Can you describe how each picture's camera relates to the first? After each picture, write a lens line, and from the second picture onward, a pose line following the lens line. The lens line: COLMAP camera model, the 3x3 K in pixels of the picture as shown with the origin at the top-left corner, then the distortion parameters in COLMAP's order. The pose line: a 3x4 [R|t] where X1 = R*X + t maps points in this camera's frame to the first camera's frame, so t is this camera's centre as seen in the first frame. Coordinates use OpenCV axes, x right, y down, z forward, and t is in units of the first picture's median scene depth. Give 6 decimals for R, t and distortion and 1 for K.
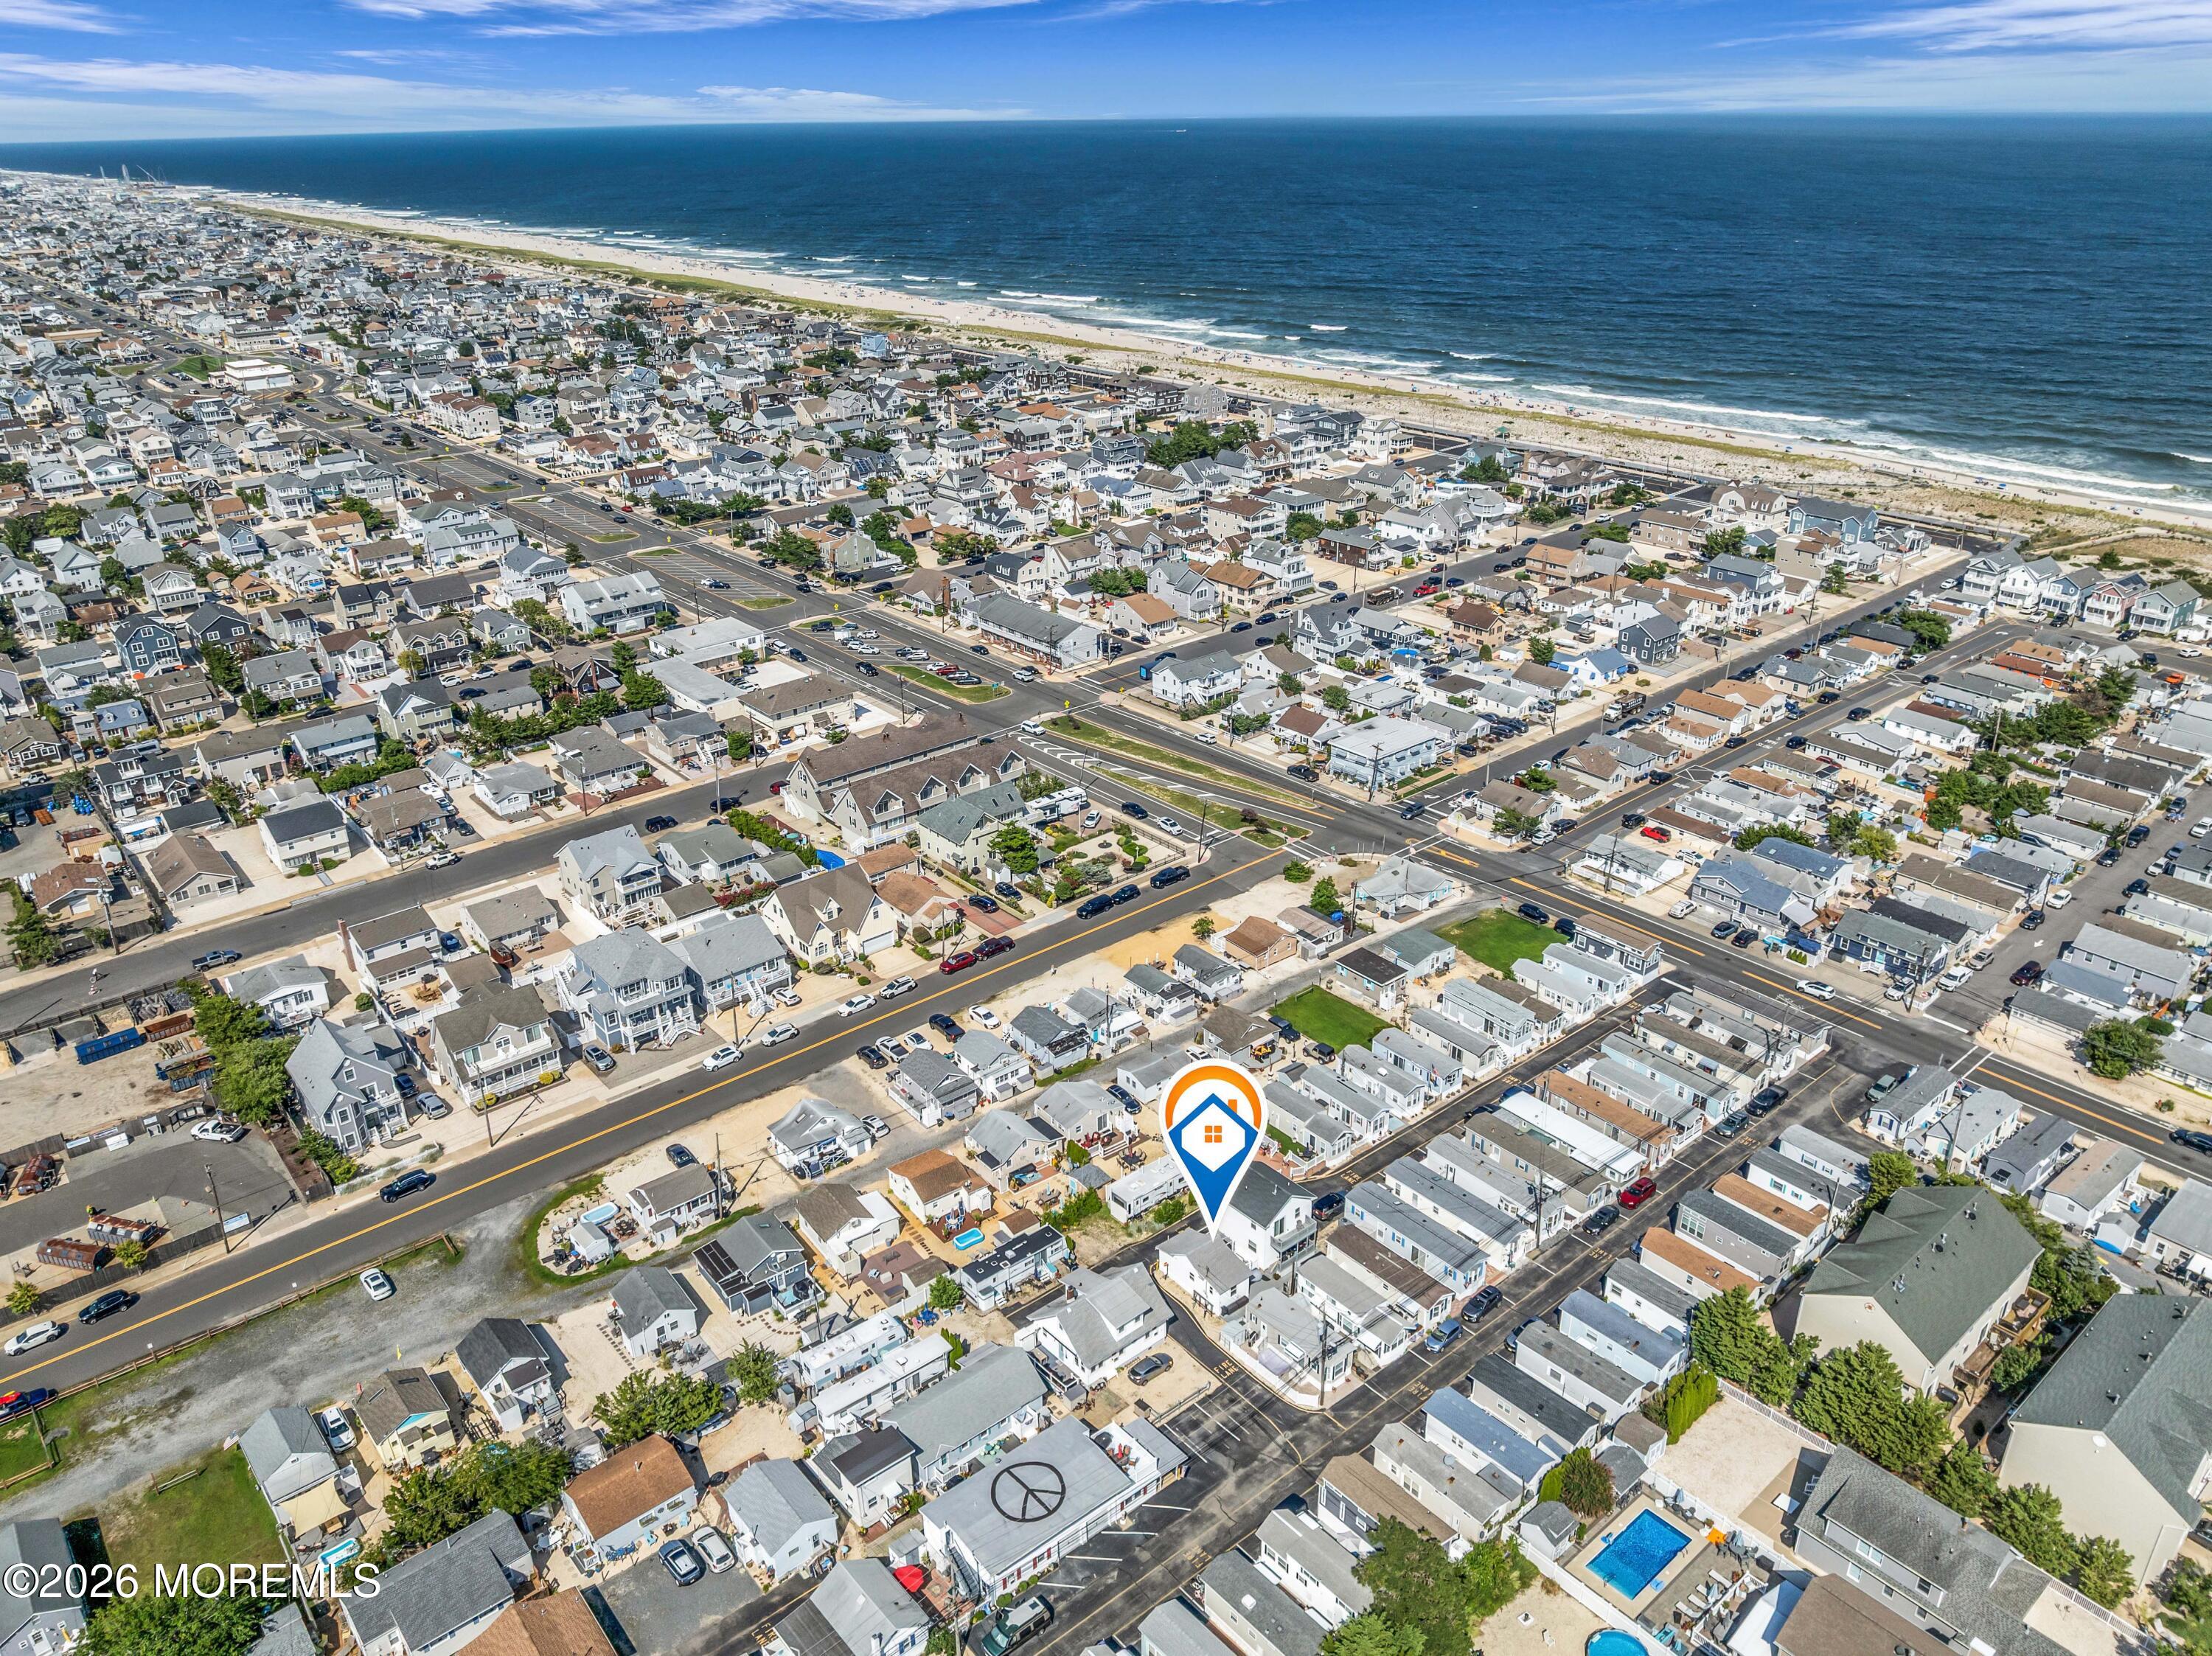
lens RADIAL K [[1619.2, 0, 1141.7], [0, 1619.2, 613.6], [0, 0, 1]] dist [-0.043029, 0.015986]
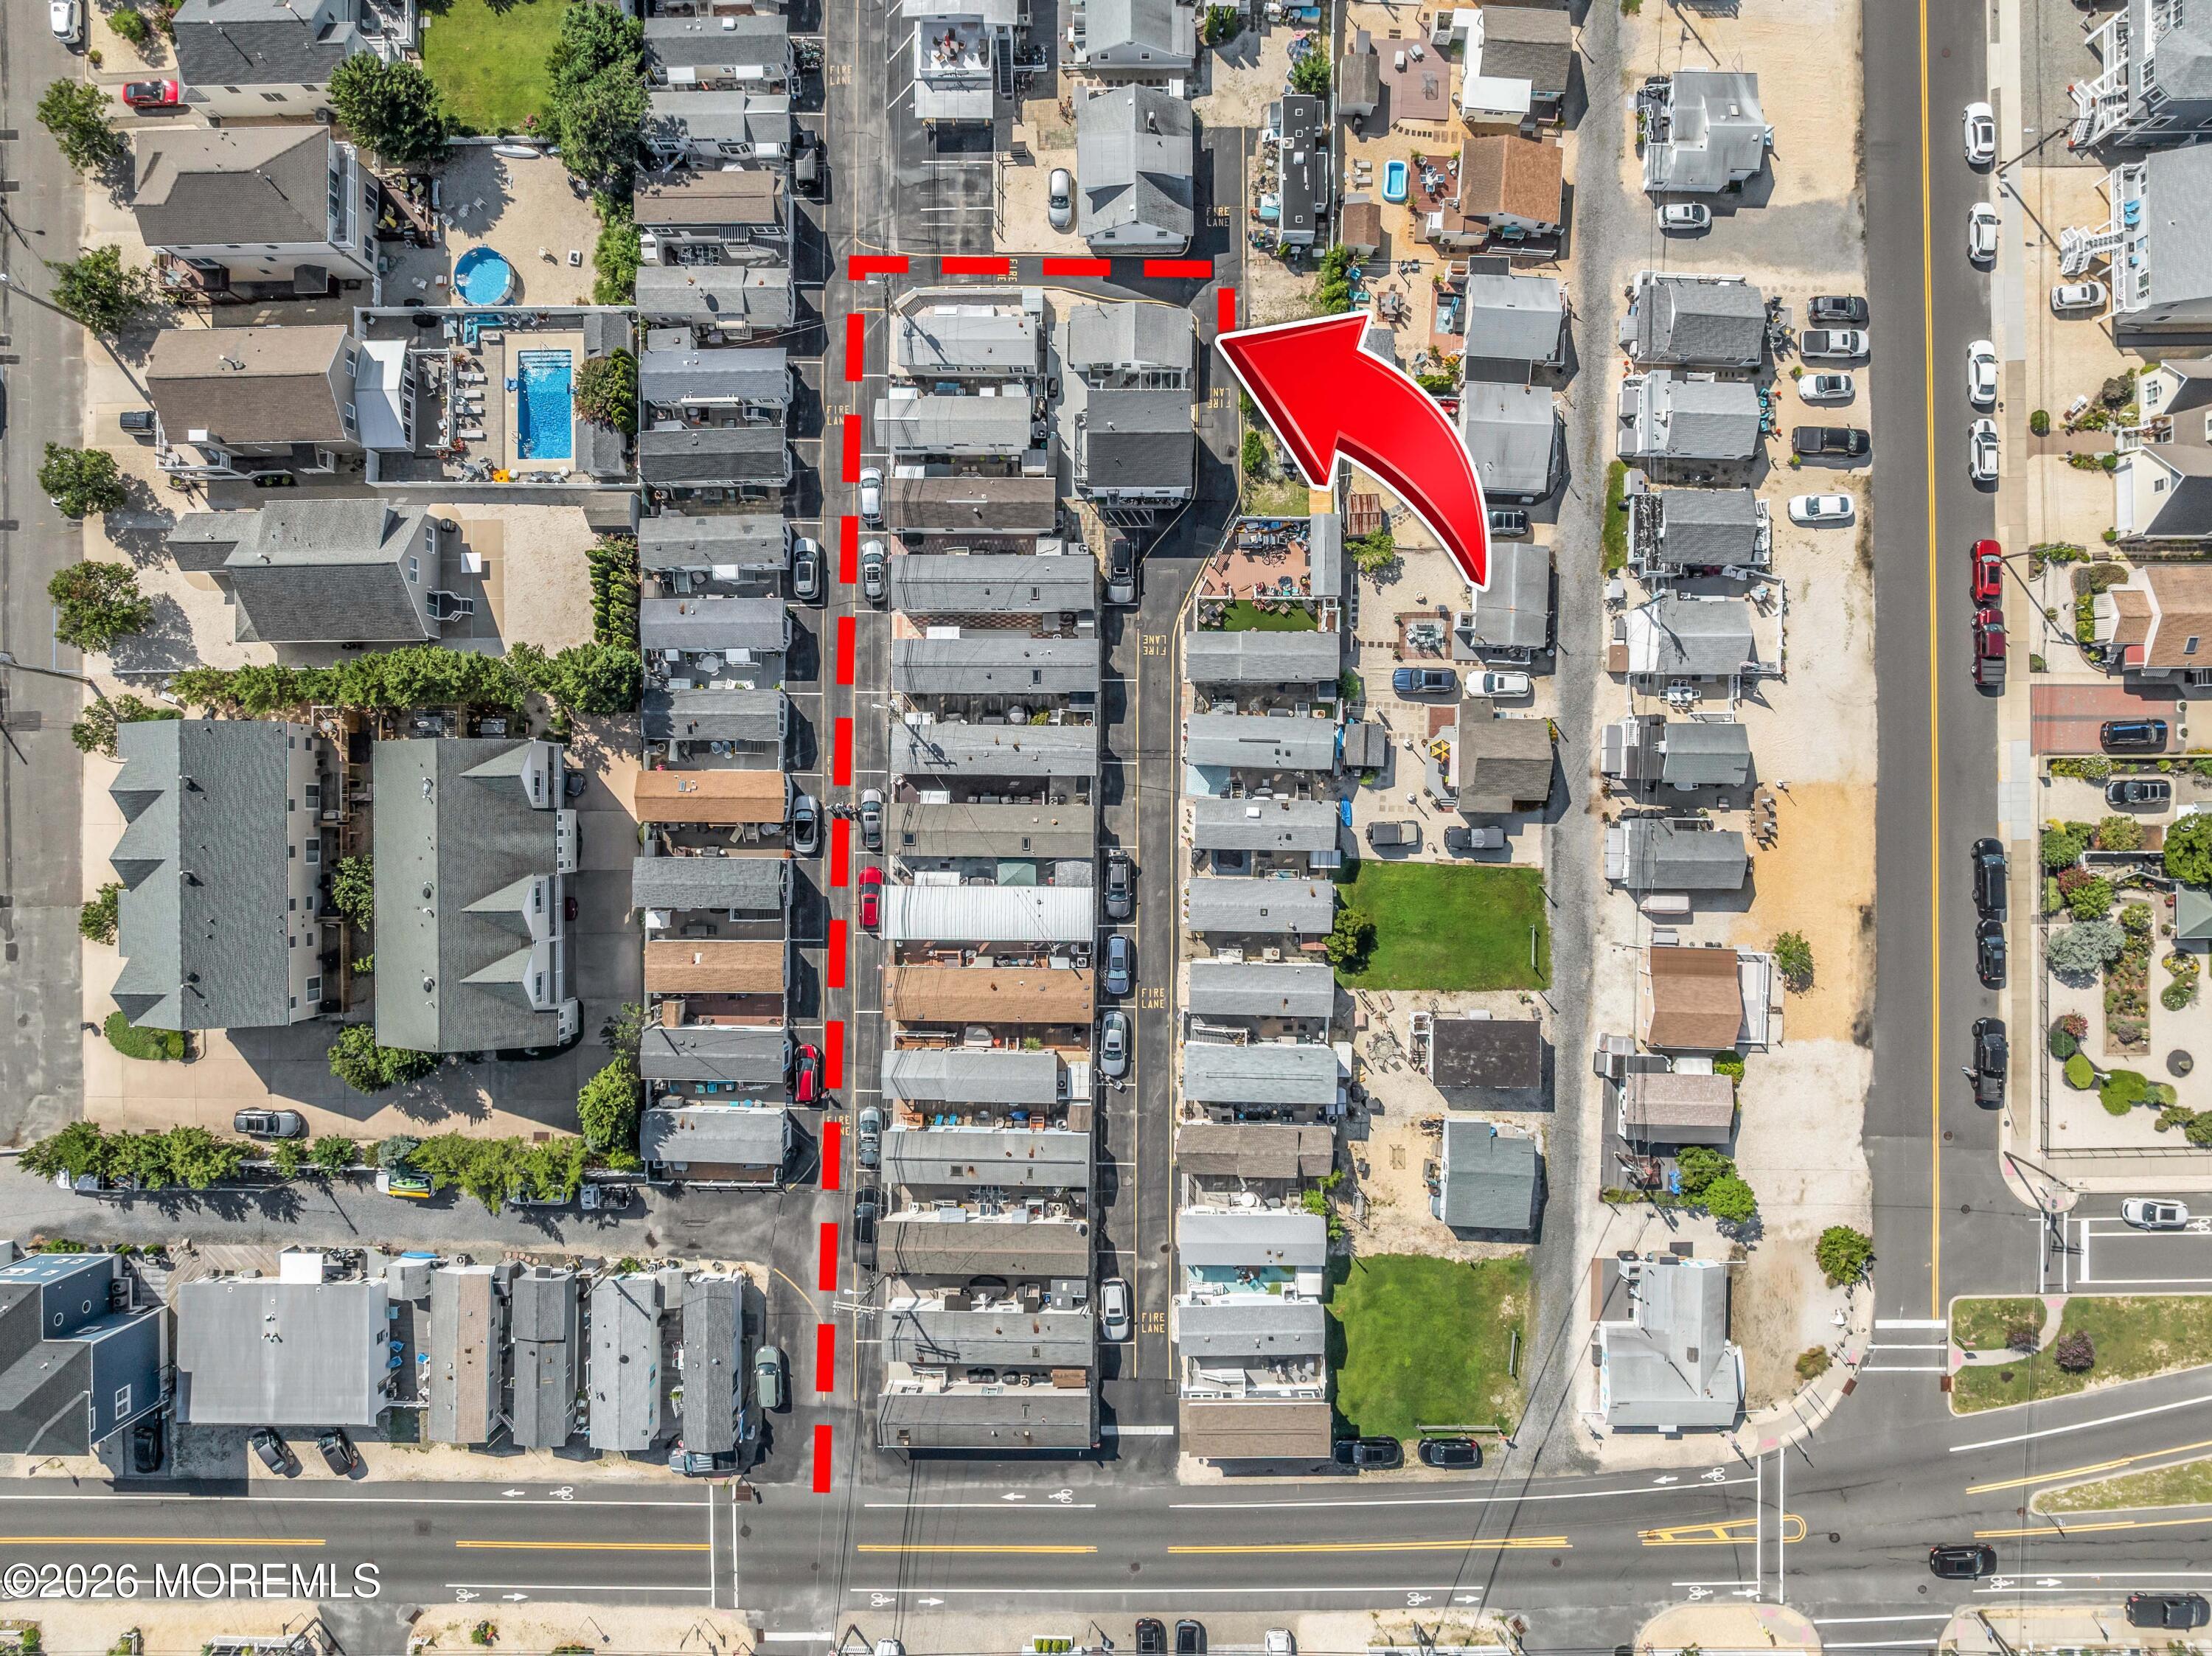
lens RADIAL K [[1619.2, 0, 1096.9], [0, 1619.2, 823.0], [0, 0, 1]] dist [-0.043029, 0.015986]
pose [[-0.650445, 0.759284, 0.020221, 0.125025], [-0.211784, -0.206864, 0.955173, -0.234397], [0.729430, 0.617005, 0.295358, 0.532357]]
